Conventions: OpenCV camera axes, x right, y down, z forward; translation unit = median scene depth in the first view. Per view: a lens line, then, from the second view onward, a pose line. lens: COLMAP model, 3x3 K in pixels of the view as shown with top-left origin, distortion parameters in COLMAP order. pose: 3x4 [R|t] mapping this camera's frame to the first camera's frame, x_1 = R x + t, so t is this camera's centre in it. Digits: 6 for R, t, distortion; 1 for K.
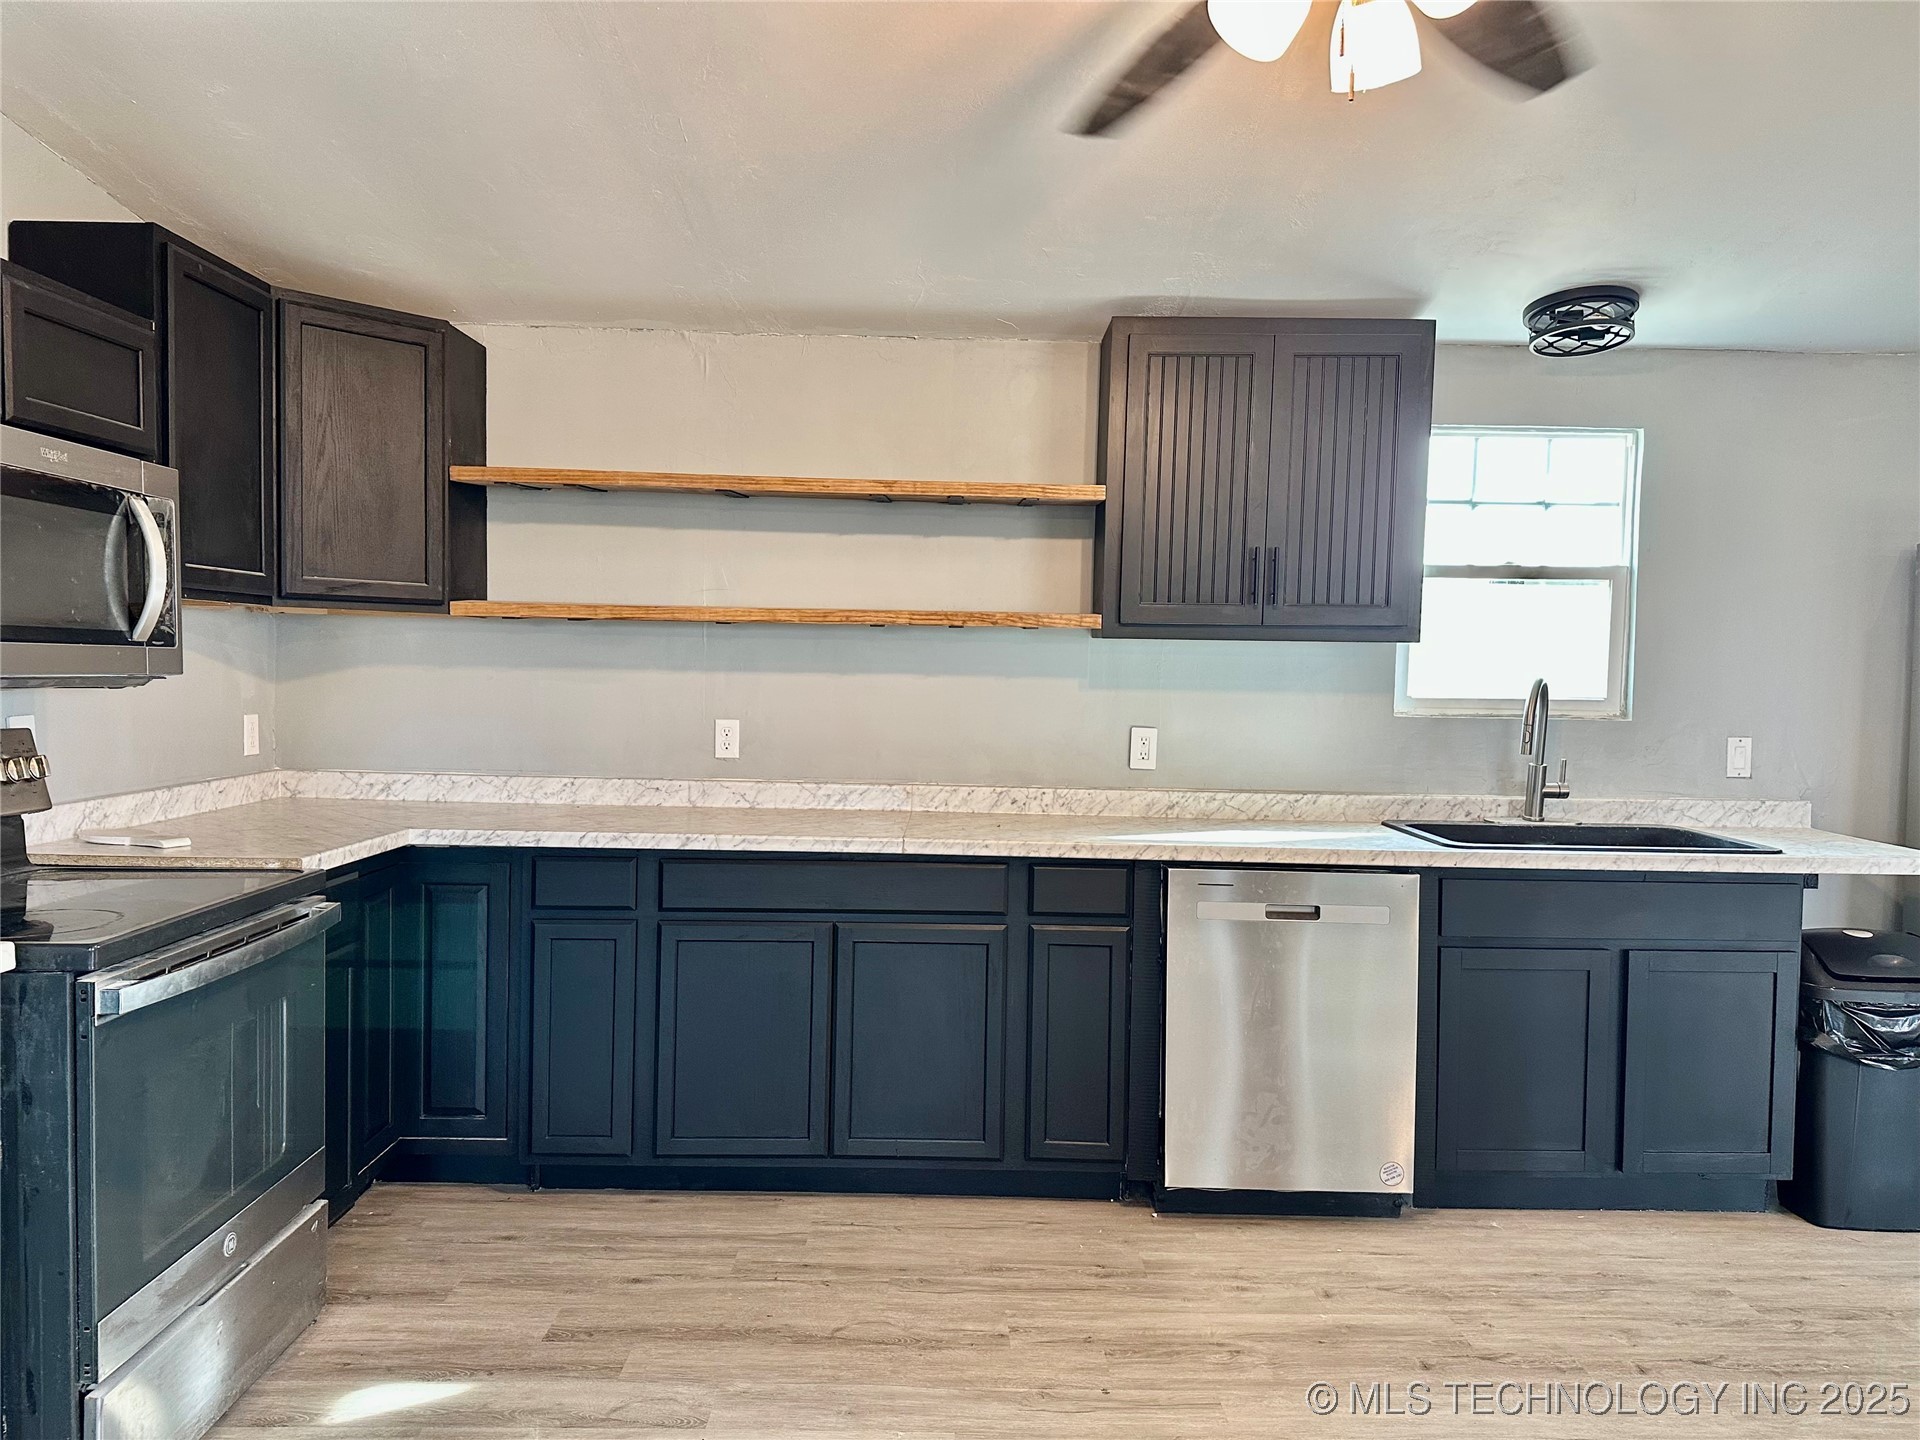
lens RADIAL K [[1340.1, 0, 960.0], [0, 1340.1, 720.0], [0, 0, 1]] dist [-0.006110, -0.008840]
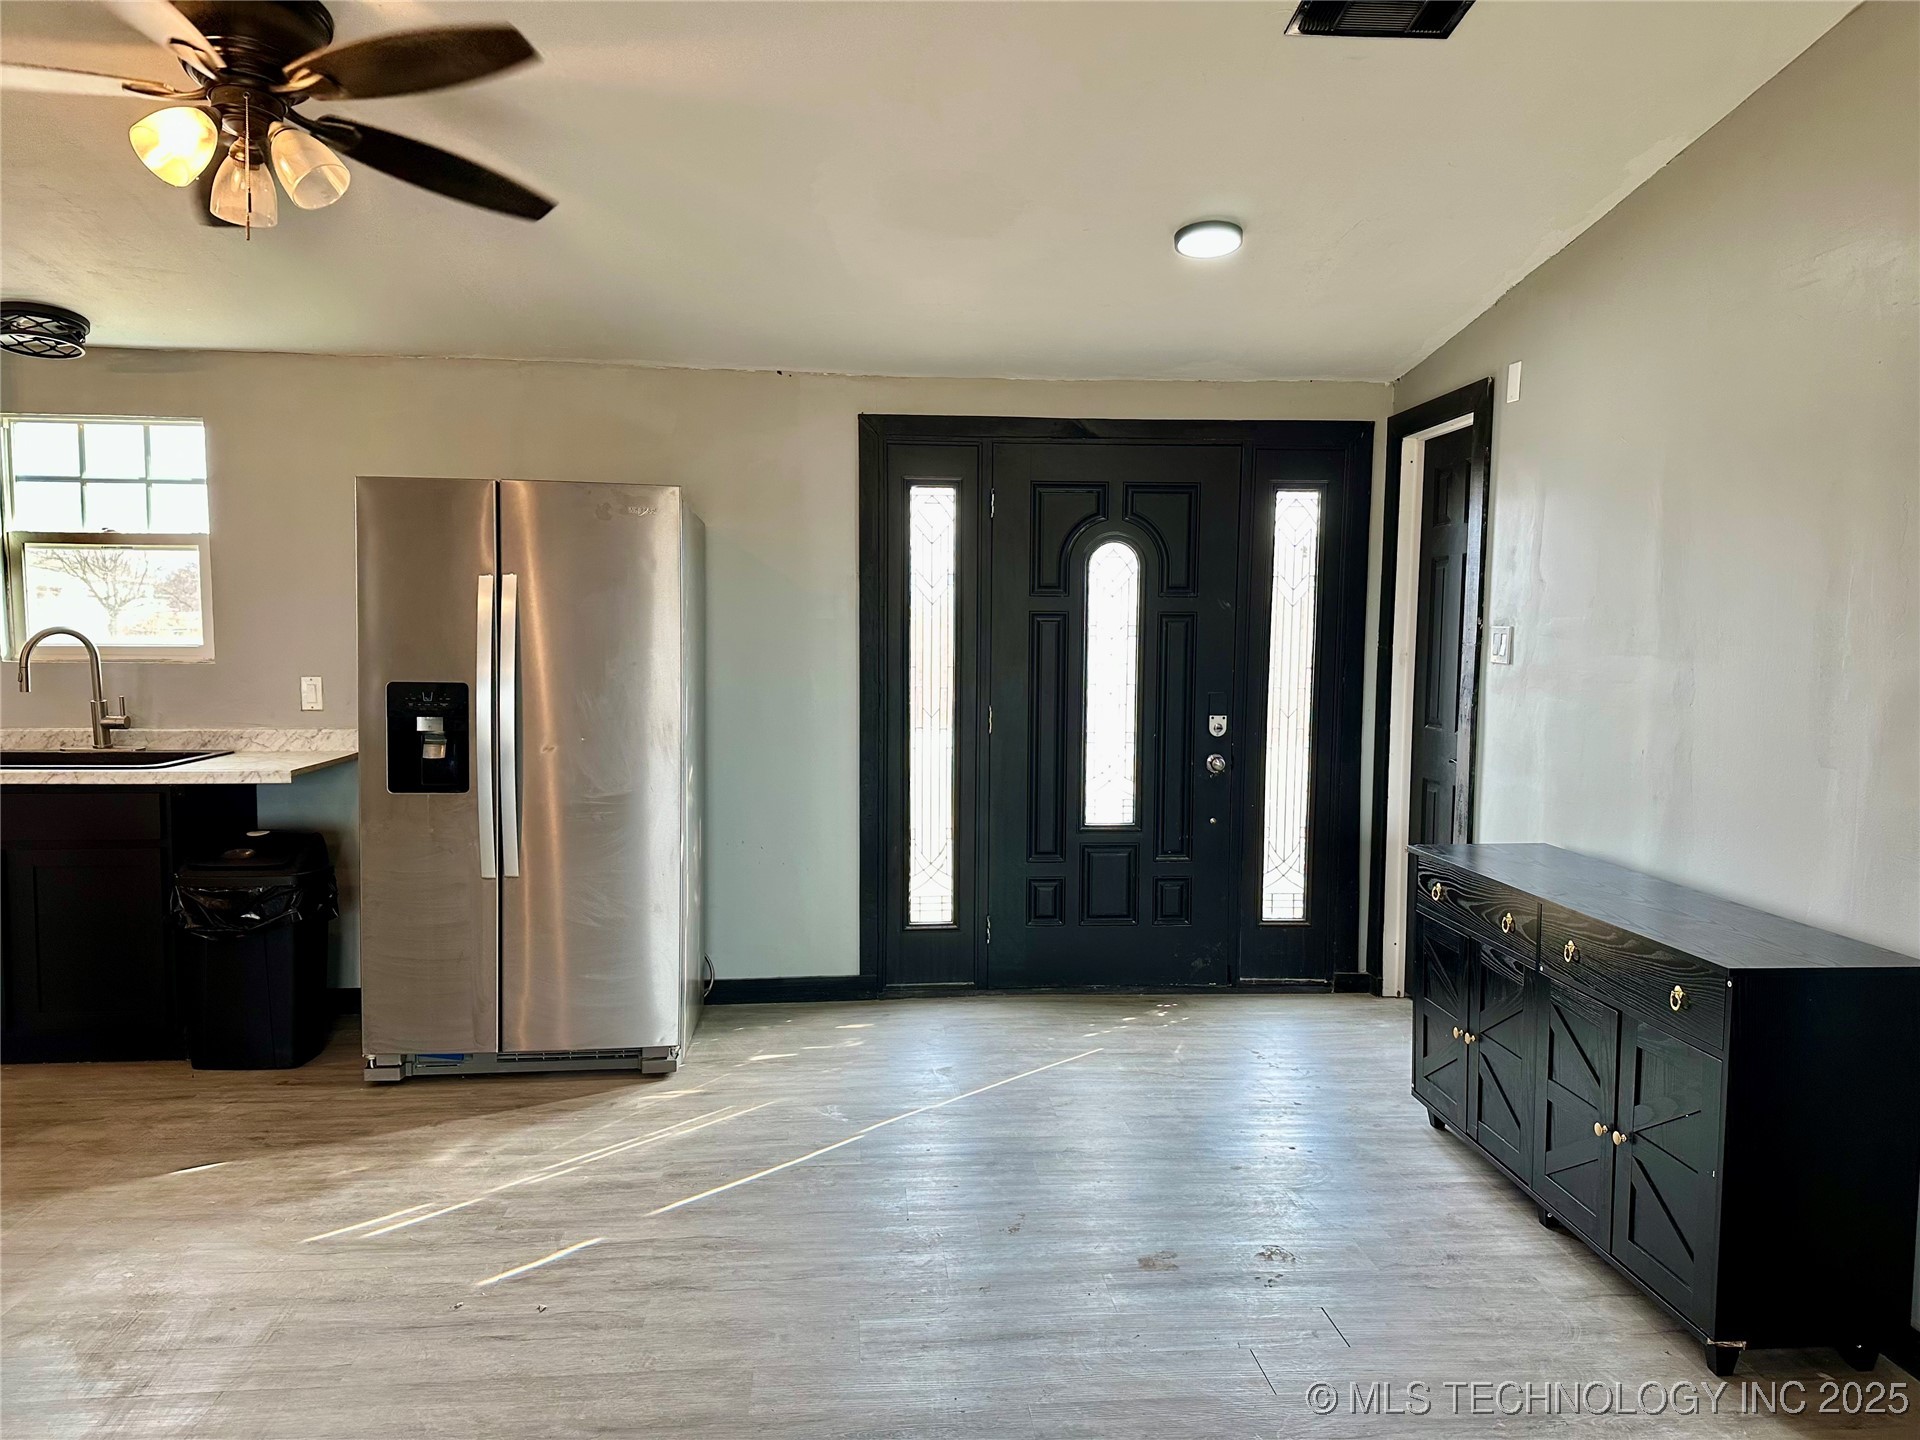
lens RADIAL K [[1337.2, 0, 960.0], [0, 1337.2, 720.0], [0, 0, 1]] dist [0.009961, 0.003949]
pose [[0.996832, -0.014764, 0.078156, 1.178255], [0.012602, 0.999526, 0.028082, 0.028084], [-0.078533, -0.027008, 0.996546, -0.274776]]
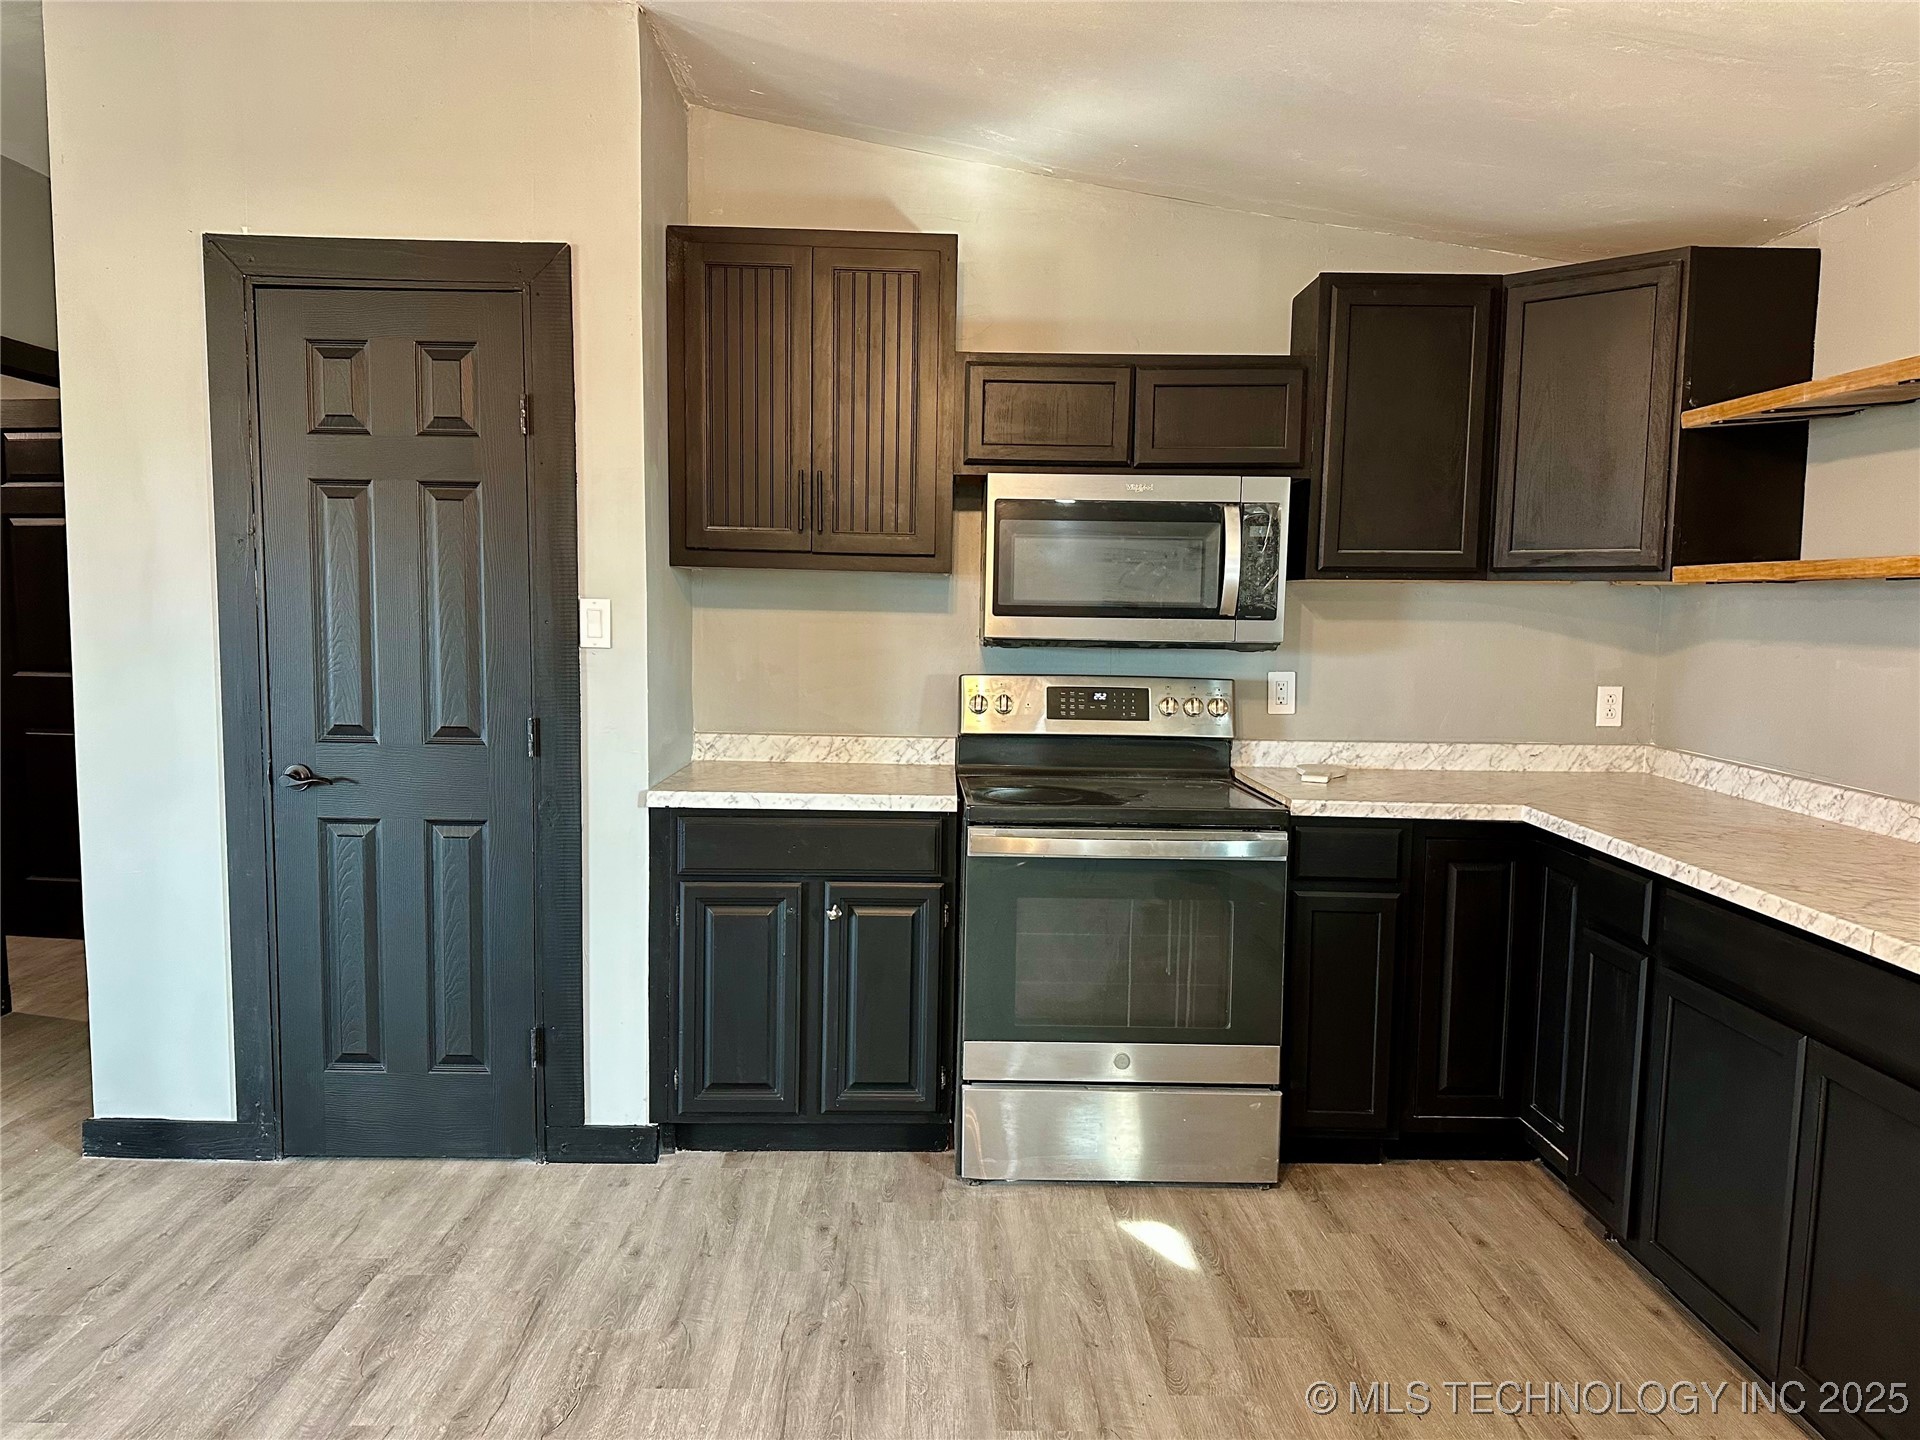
lens RADIAL K [[1319.0, 0, 959.1], [0, 1319.0, 743.5], [0, 0, 1]] dist [0.104547, -0.113192]
pose [[0.025997, 0.088684, -0.995720, 0.507158], [-0.053221, 0.994767, 0.087210, -0.025295], [0.998244, 0.050726, 0.030580, 0.516674]]
